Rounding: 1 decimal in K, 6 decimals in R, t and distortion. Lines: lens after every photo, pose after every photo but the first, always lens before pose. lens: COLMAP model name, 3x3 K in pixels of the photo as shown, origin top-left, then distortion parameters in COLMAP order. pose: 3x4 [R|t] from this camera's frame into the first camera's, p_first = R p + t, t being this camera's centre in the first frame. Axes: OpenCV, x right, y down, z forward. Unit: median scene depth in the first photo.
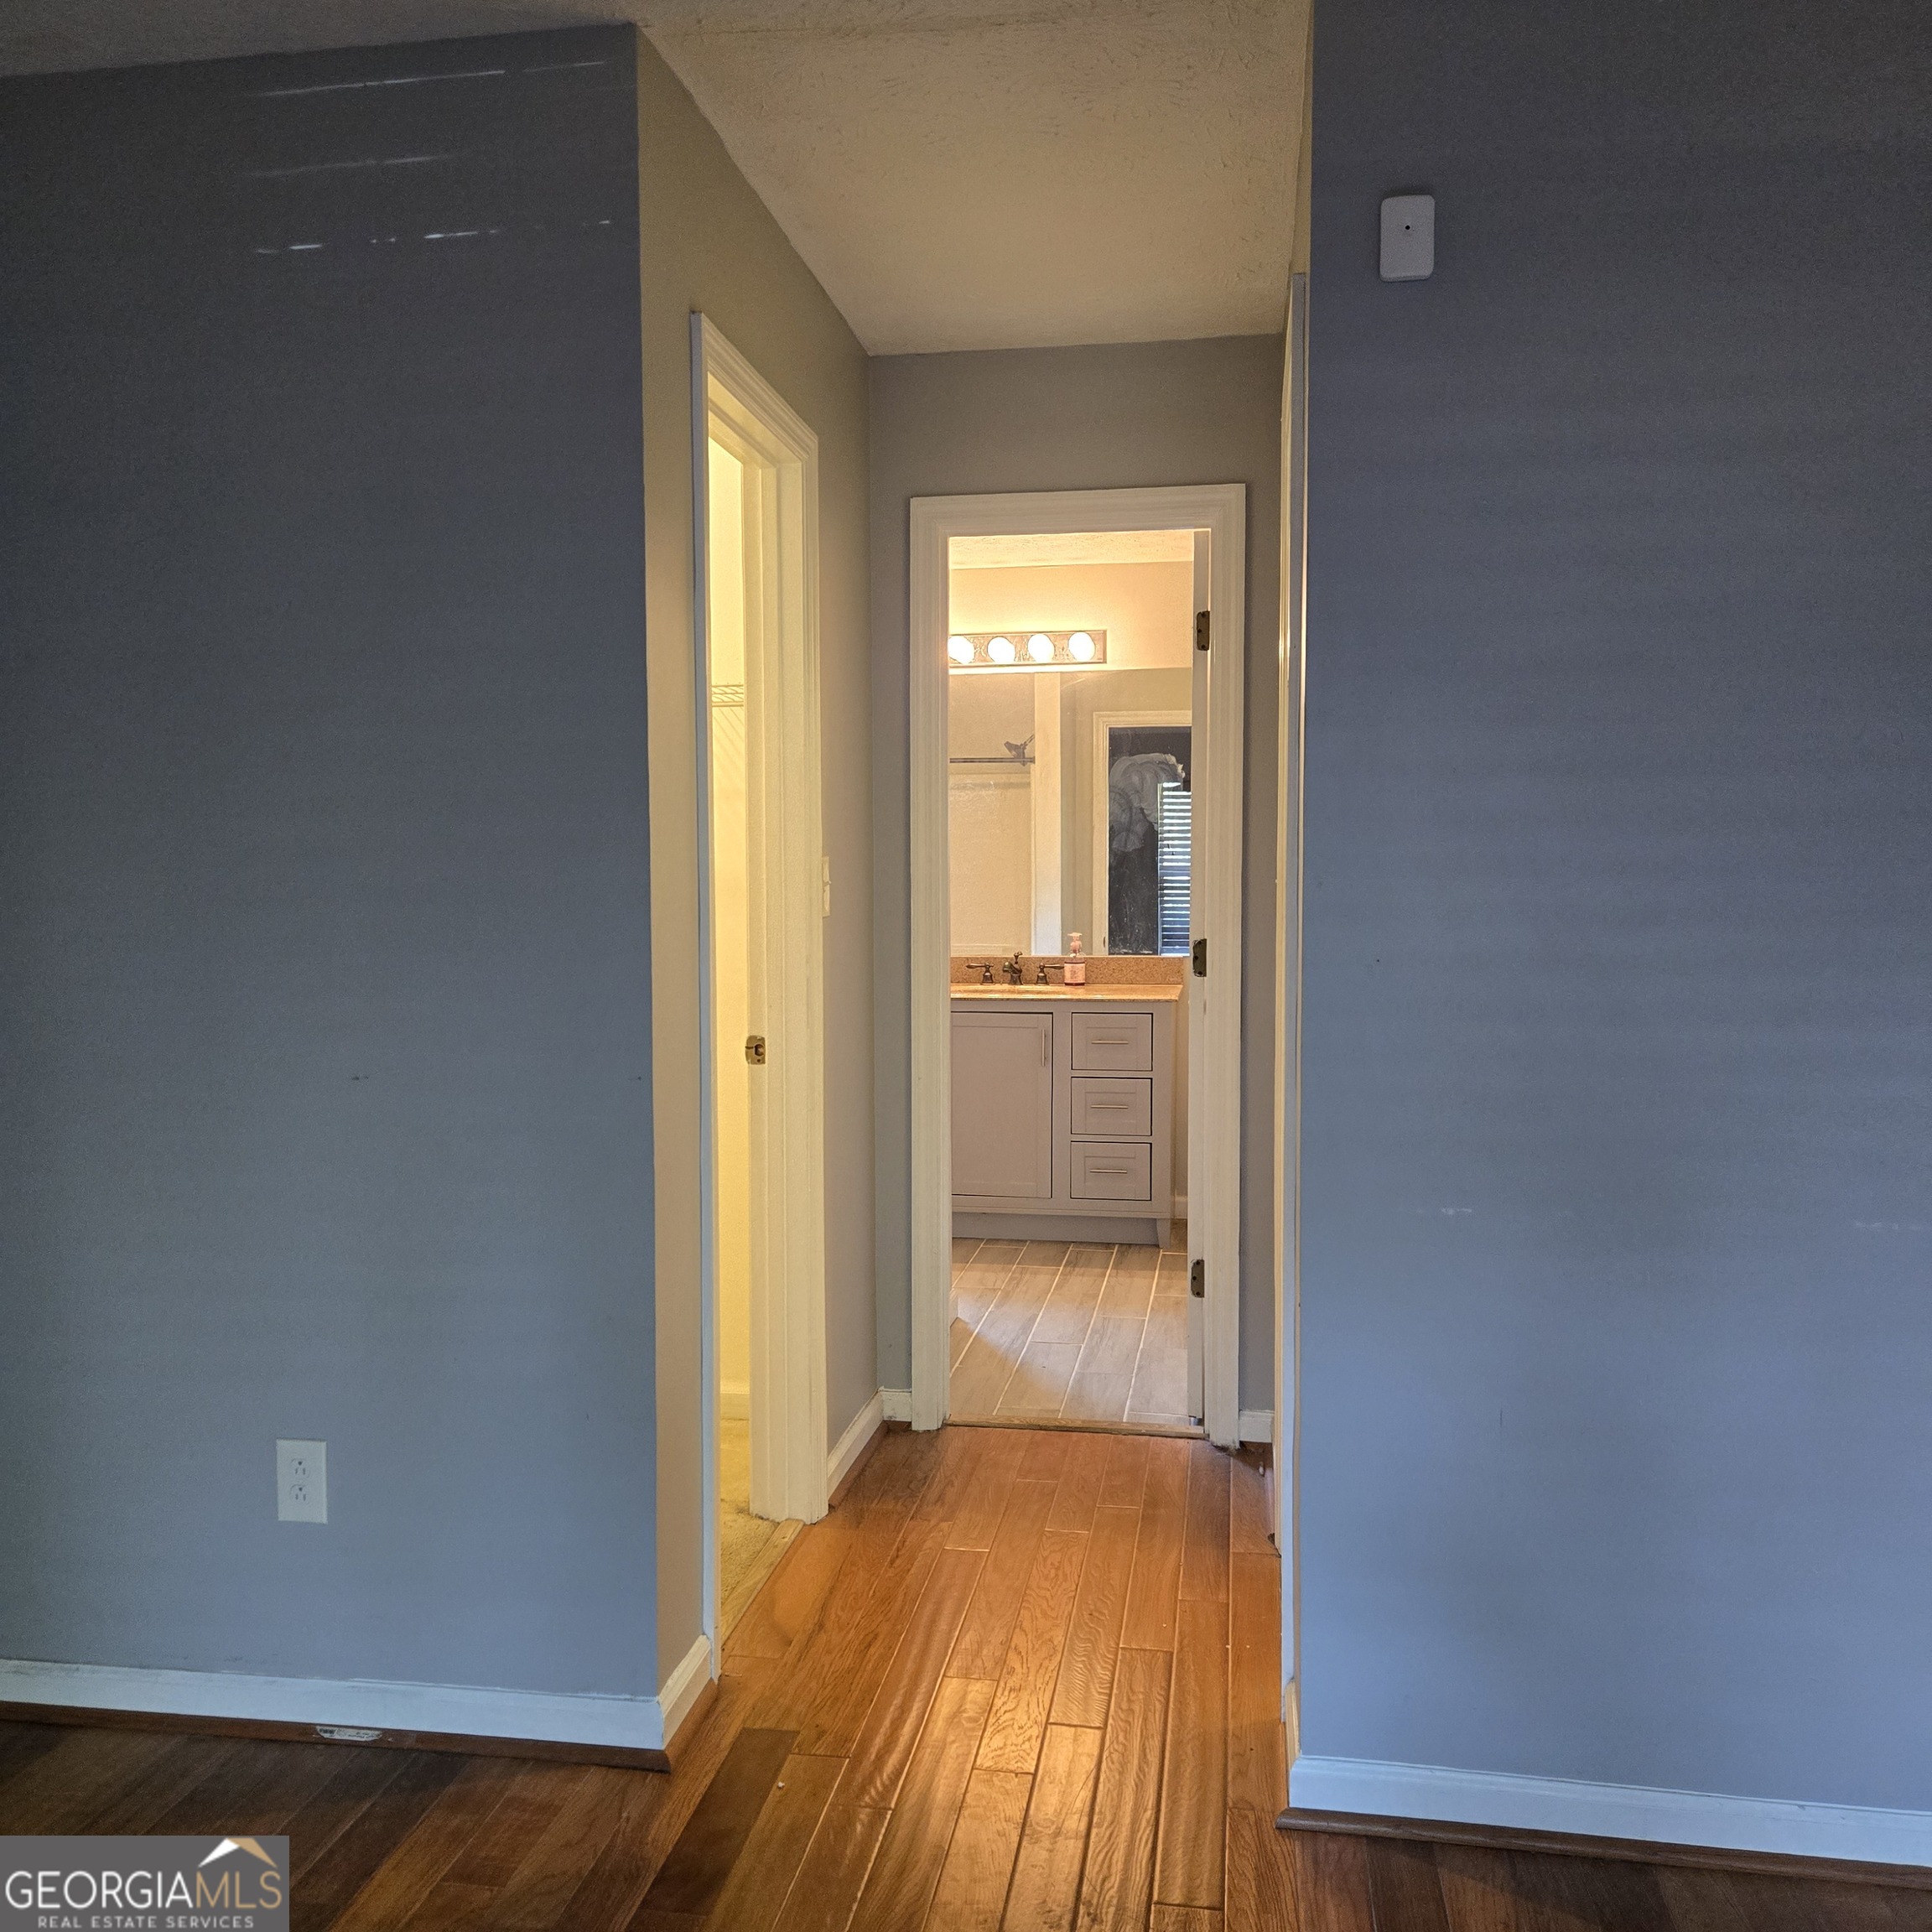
lens RADIAL K [[1719.4, 0, 966.0], [0, 1719.4, 966.0], [0, 0, 1]] dist [0.066783, -0.024742]
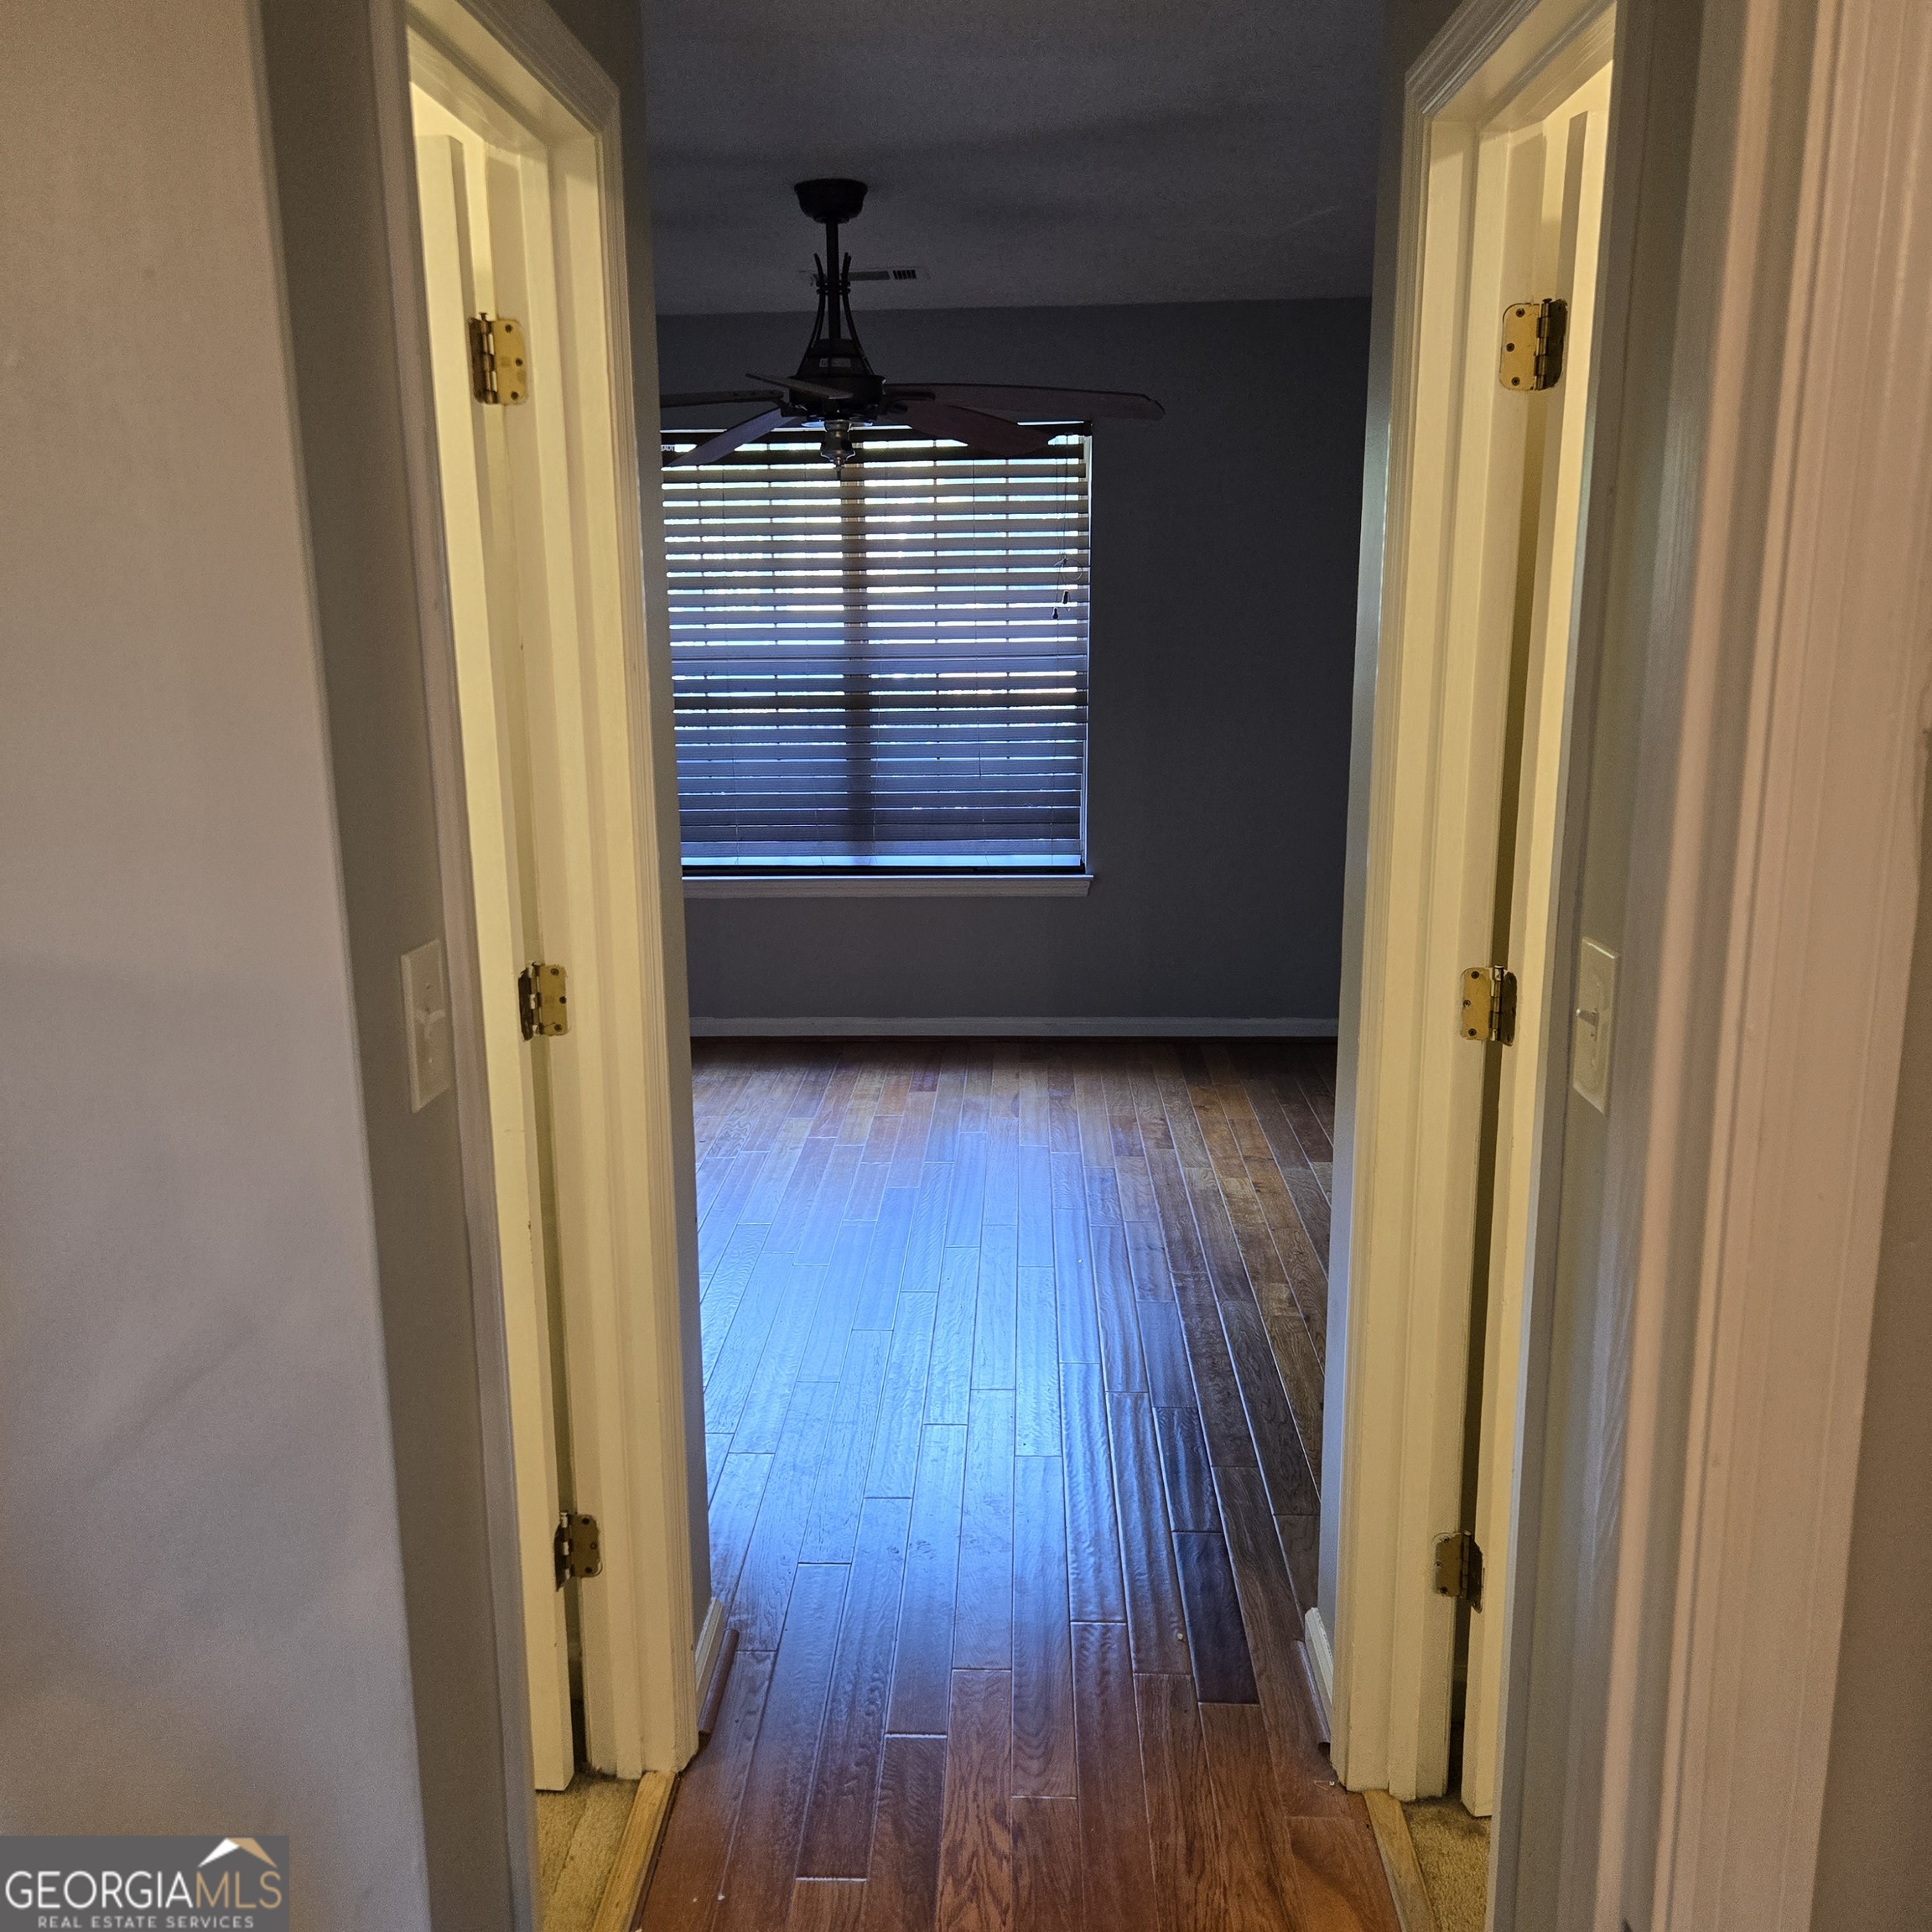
lens RADIAL K [[1719.4, 0, 966.0], [0, 1719.4, 966.0], [0, 0, 1]] dist [0.066783, -0.024742]
pose [[-0.991117, 0.044371, -0.125370, 0.143230], [0.009202, 0.963322, 0.268189, -0.232646], [0.132672, 0.264653, -0.955174, 1.864702]]
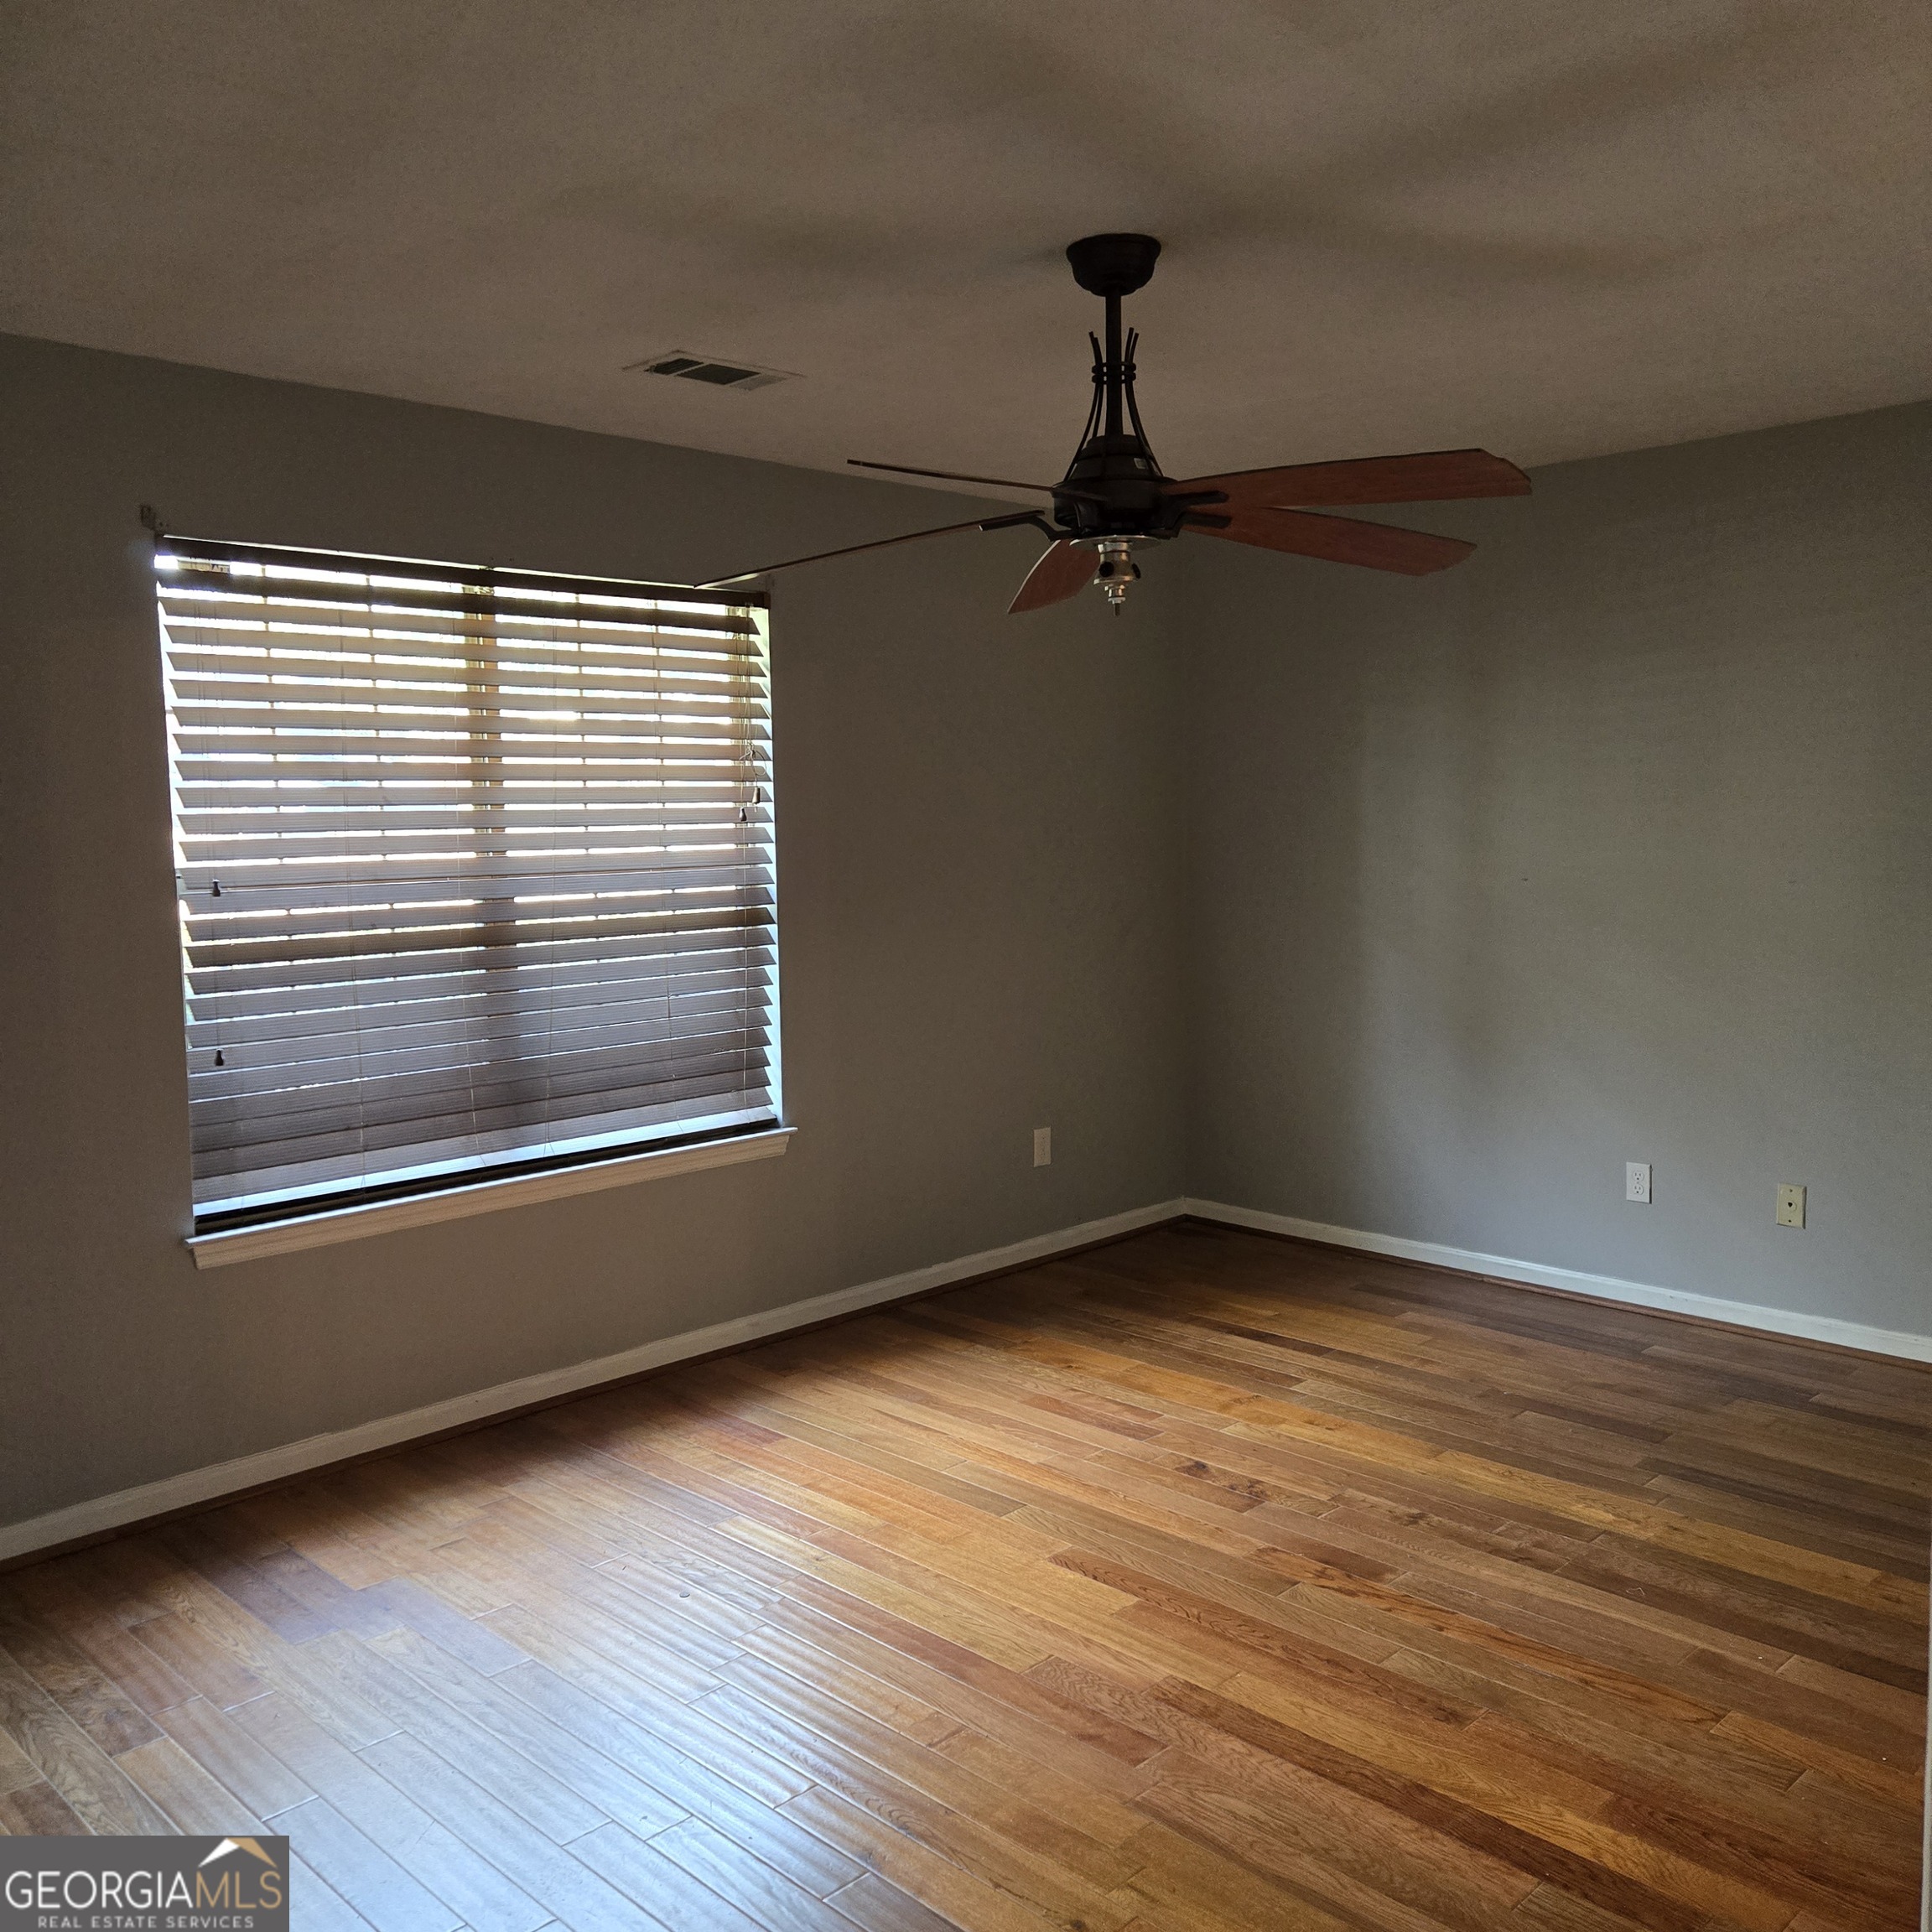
lens RADIAL K [[1719.4, 0, 966.0], [0, 1719.4, 966.0], [0, 0, 1]] dist [0.066783, -0.024742]
pose [[-0.580102, 0.085734, -0.810019, 1.109733], [-0.019411, 0.992708, 0.118972, -0.131070], [0.814313, 0.084739, -0.574208, 0.843761]]
